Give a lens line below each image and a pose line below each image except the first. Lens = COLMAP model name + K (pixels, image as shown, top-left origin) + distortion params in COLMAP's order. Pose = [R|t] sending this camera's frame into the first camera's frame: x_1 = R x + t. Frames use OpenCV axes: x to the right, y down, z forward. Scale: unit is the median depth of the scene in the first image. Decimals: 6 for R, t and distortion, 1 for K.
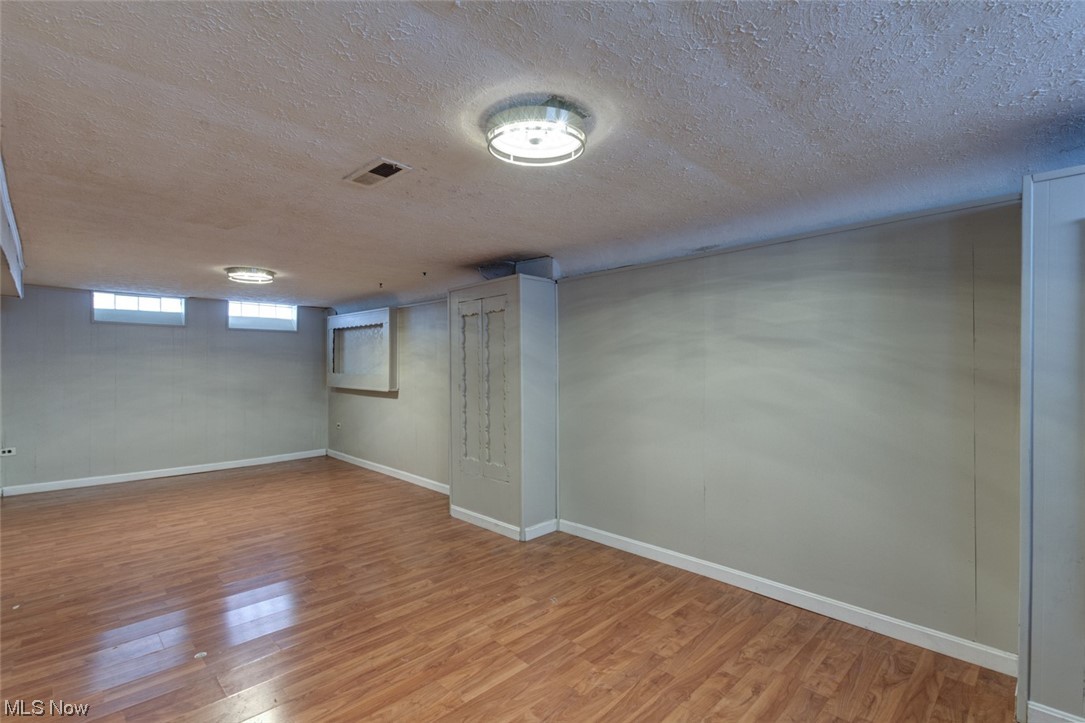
lens RADIAL K [[508.2, 0, 534.6], [0, 508.2, 367.1], [0, 0, 1]] dist [0.001616, 0.000020]
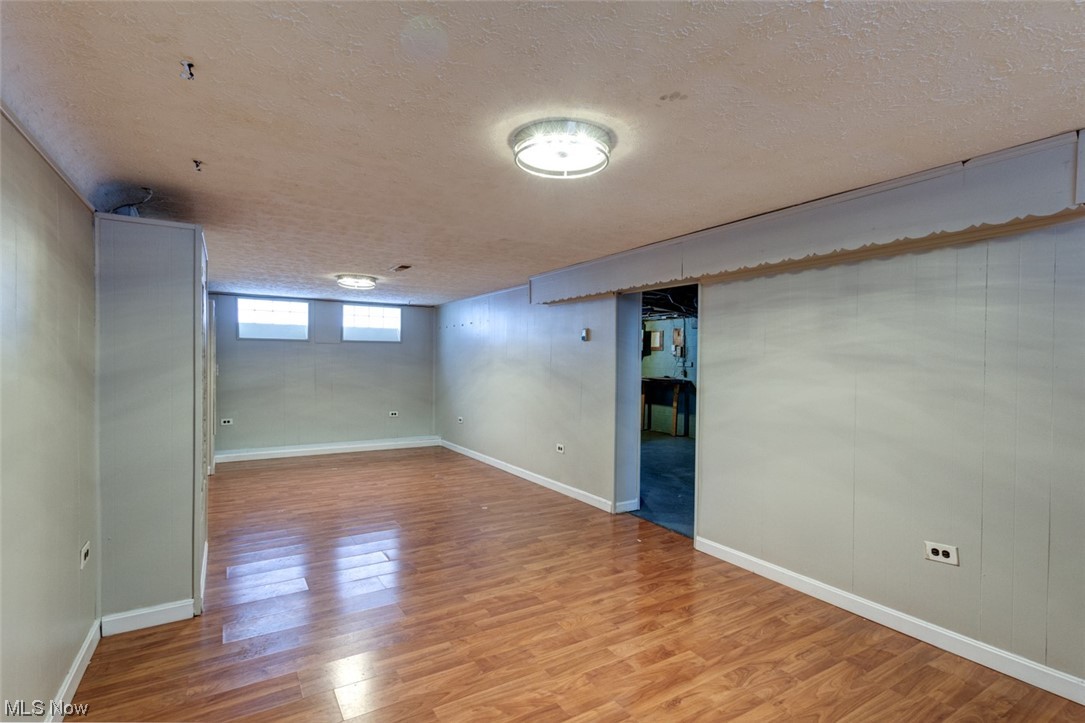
lens RADIAL K [[508.2, 0, 534.6], [0, 508.2, 367.1], [0, 0, 1]] dist [0.001616, 0.000020]
pose [[-0.975850, -0.008613, 0.218271, -0.859481], [-0.006006, 0.999903, 0.012604, 0.006018], [-0.218358, 0.010988, -0.975807, 1.936128]]
